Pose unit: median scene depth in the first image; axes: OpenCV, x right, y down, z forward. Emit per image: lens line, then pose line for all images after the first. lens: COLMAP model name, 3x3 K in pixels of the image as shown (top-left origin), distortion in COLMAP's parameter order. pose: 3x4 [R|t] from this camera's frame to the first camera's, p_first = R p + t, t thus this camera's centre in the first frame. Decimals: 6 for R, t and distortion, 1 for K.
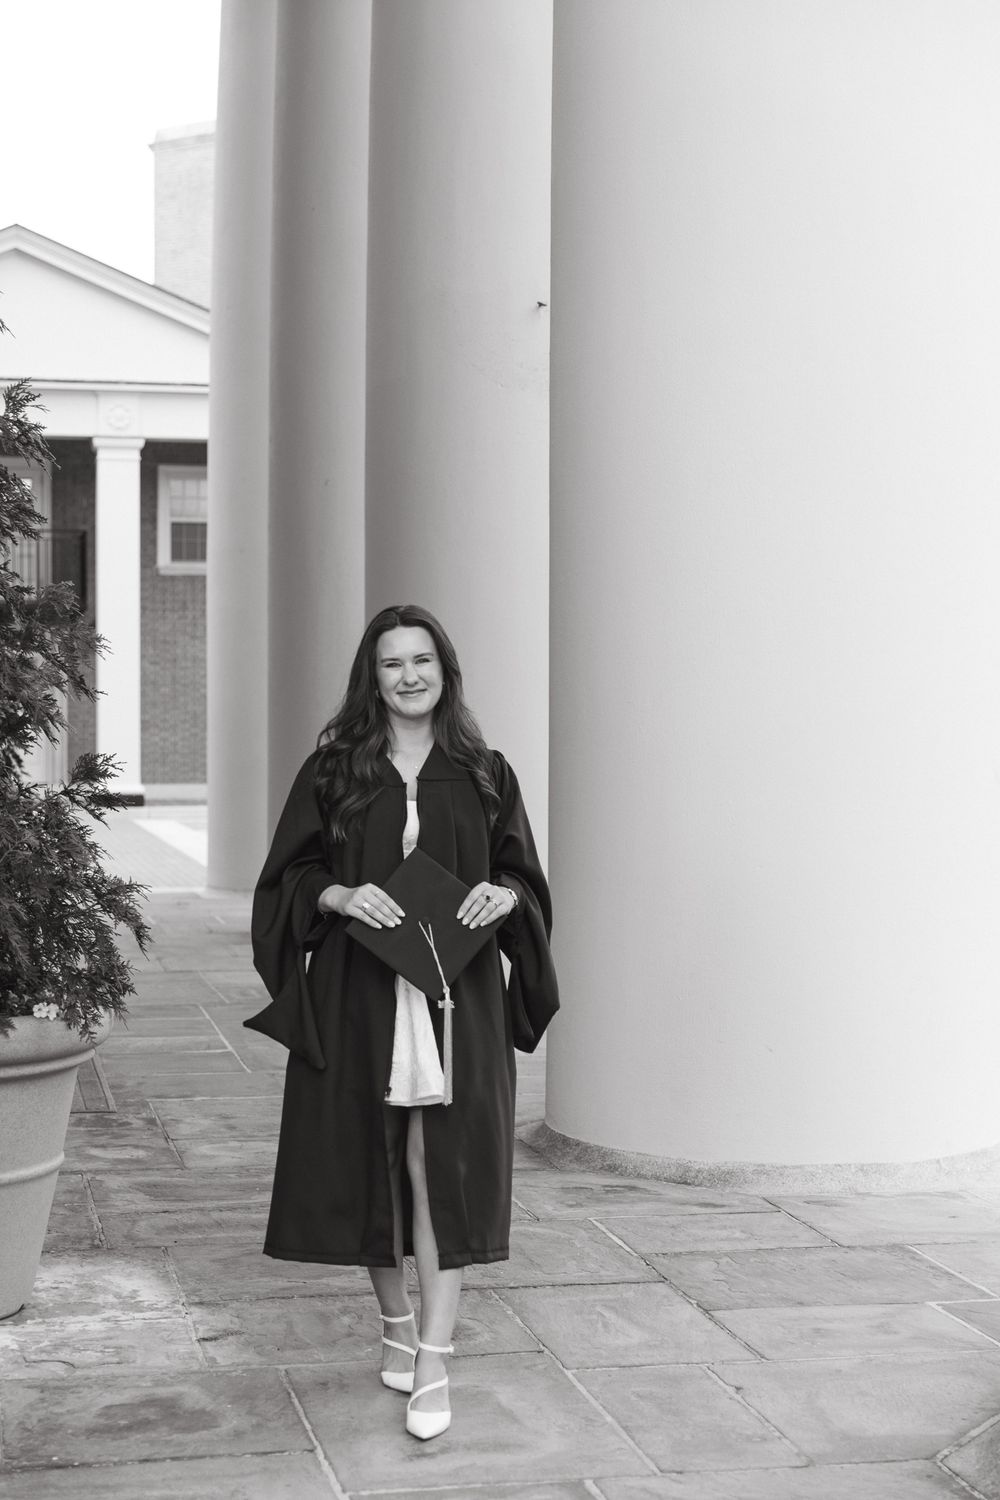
lens RADIAL K [[2491.8, 0, 500.0], [0, 2491.8, 750.0], [0, 0, 1]] dist [0.006573, 0.038175]
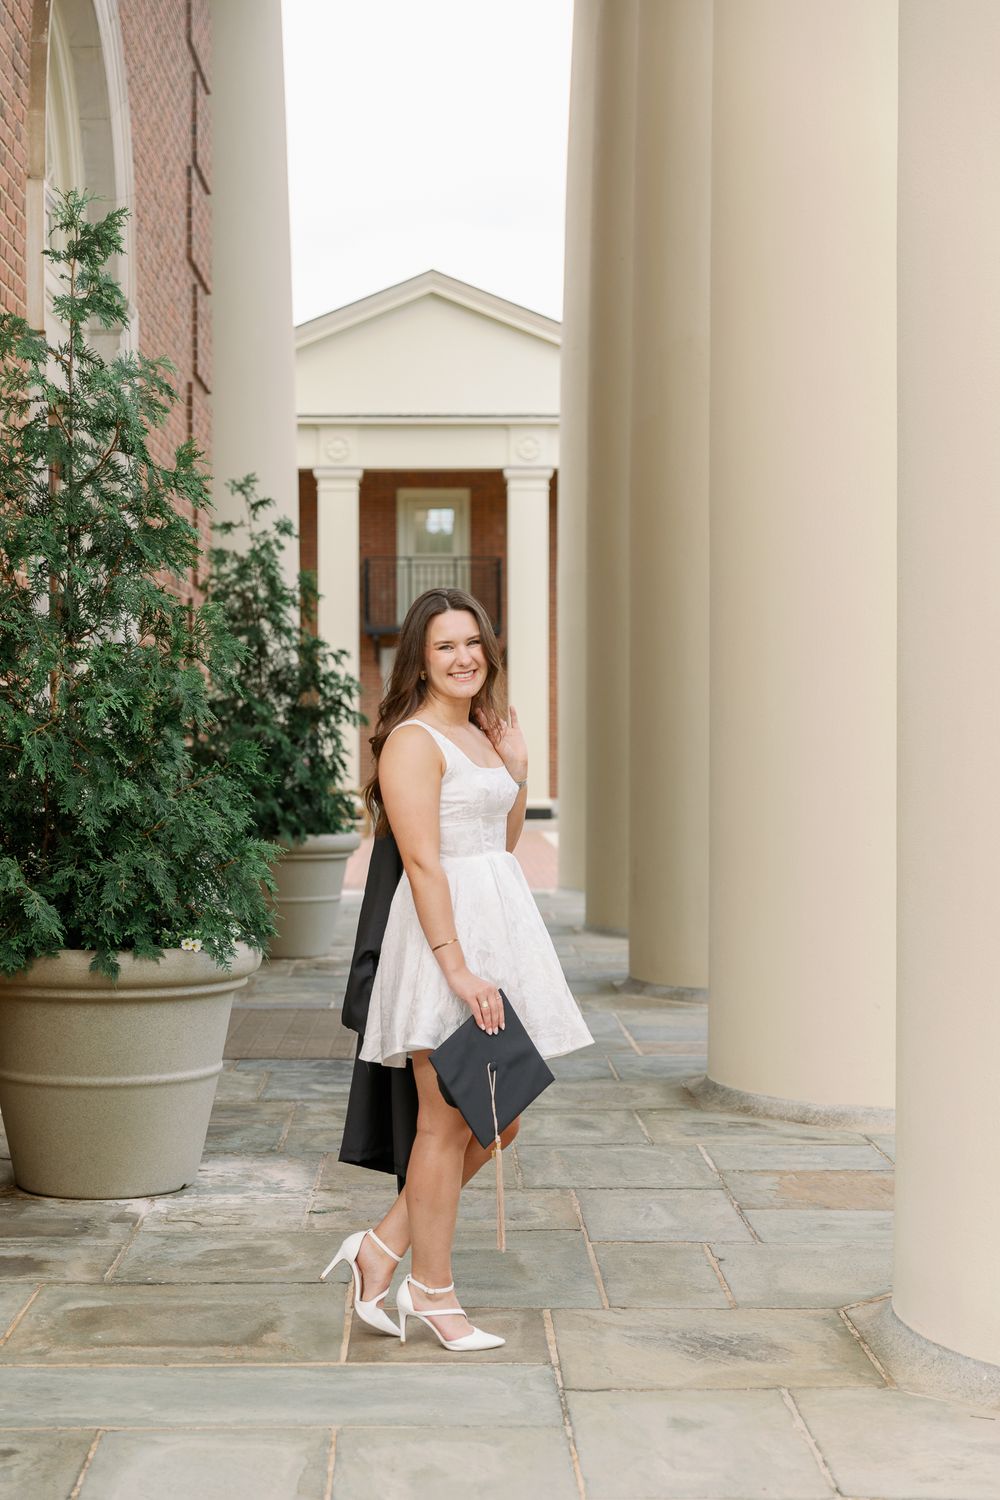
lens RADIAL K [[2519.3, 0, 475.9], [0, 2519.3, 750.5], [0, 0, 1]] dist [0.039990, 0.005053]
pose [[0.978582, -0.003775, -0.205825, 0.175571], [0.001761, 0.999949, -0.009970, 0.016258], [0.205852, 0.009394, 0.978538, -0.168515]]
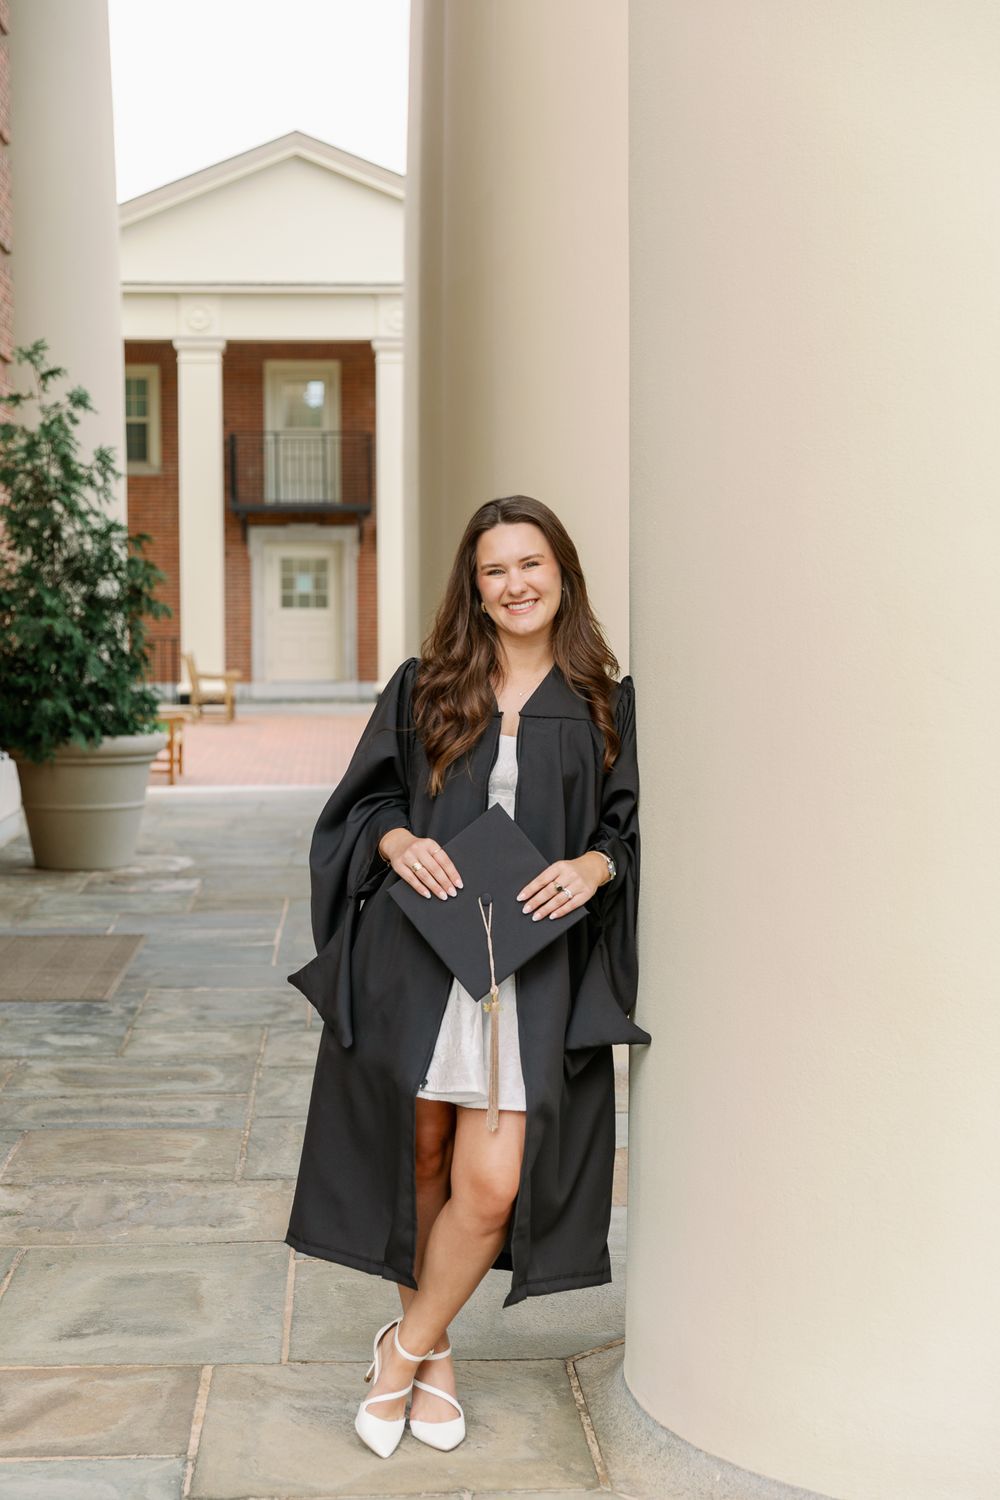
lens RADIAL K [[2491.8, 0, 500.0], [0, 2491.8, 750.0], [0, 0, 1]] dist [0.006573, 0.038175]
pose [[0.986682, 0.001478, -0.162656, 0.212077], [0.005184, 0.999165, 0.040530, 0.000737], [0.162580, -0.040833, 0.985850, 0.017608]]
